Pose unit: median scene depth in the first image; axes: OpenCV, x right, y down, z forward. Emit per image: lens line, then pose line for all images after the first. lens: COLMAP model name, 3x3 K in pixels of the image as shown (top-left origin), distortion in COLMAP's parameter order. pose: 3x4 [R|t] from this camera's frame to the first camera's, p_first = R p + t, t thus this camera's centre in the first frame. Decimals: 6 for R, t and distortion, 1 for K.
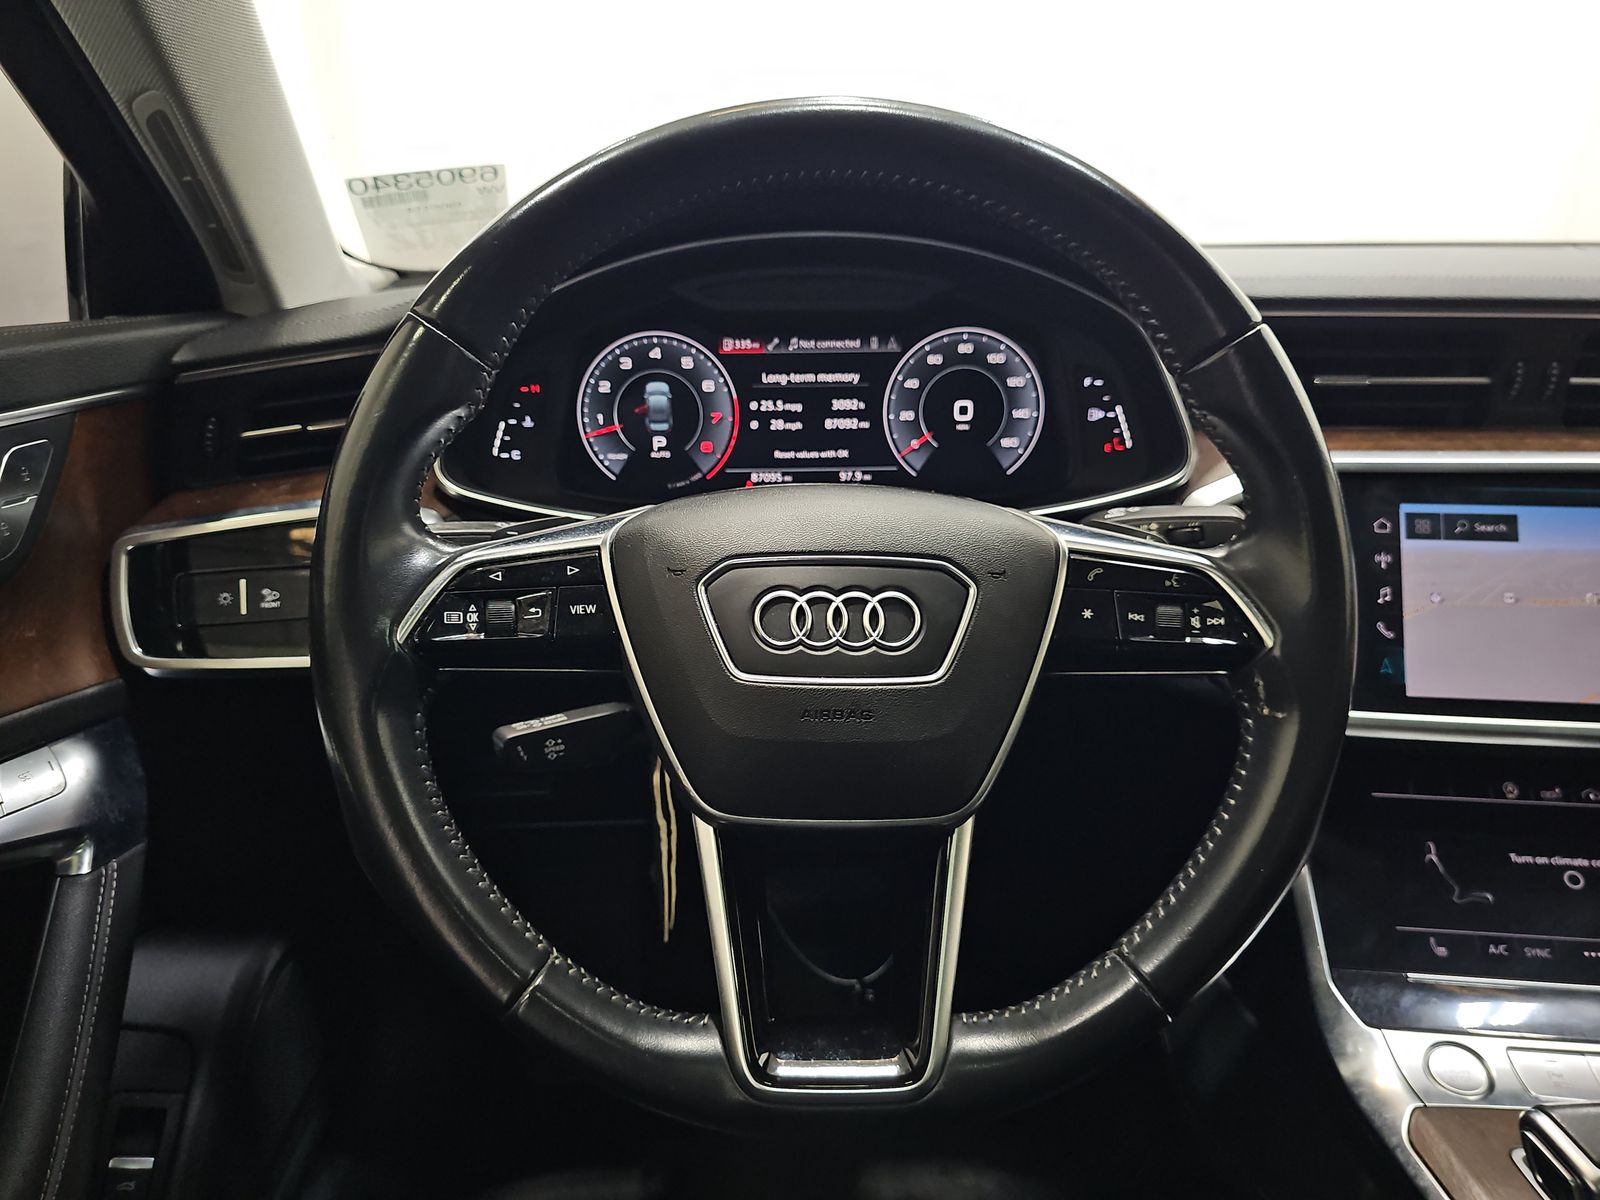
lens RADIAL K [[1053.8, 0, 803.1], [0, 1053.8, 604.3], [0, 0, 1]] dist [-0.003605, -0.007943]
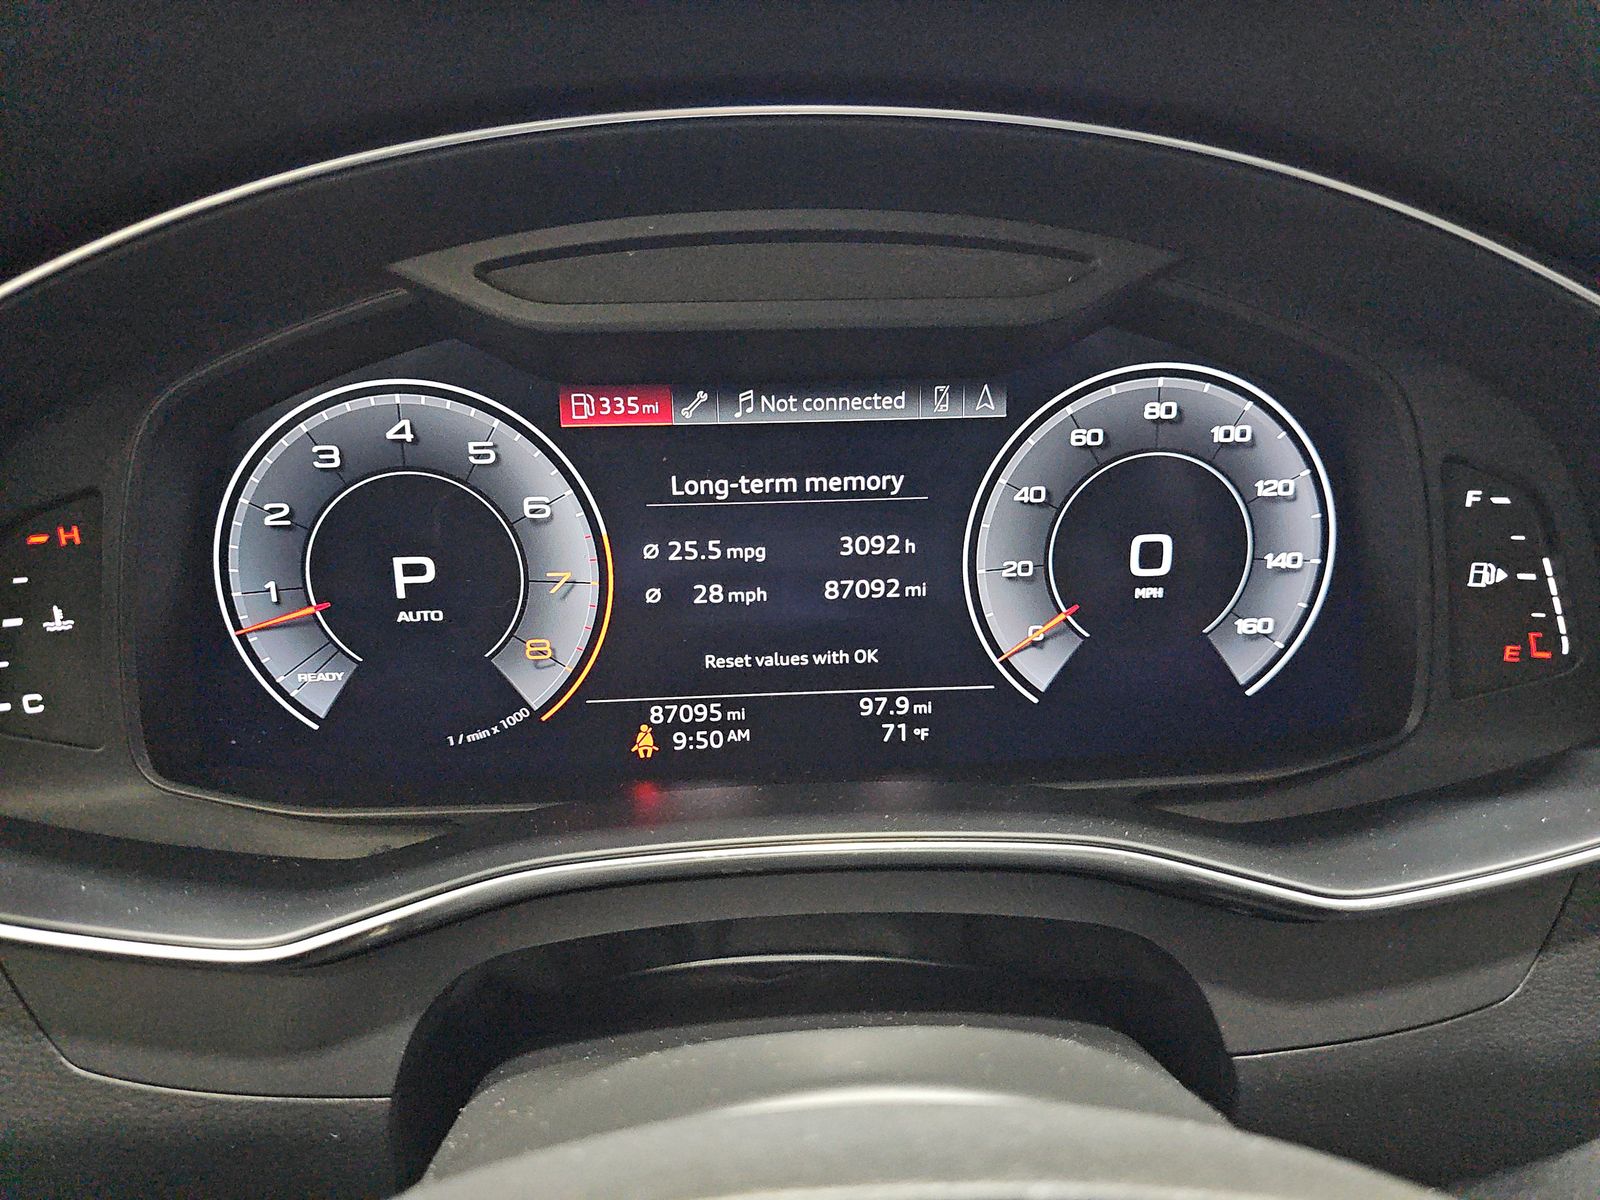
lens RADIAL K [[1053.8, 0, 802.6], [0, 1053.8, 557.6], [0, 0, 1]] dist [-0.003605, -0.007943]
pose [[0.999628, -0.011291, 0.024828, 0.002502], [0.011231, 0.999934, 0.002557, -0.188873], [-0.024856, -0.002277, 0.999688, 0.592962]]
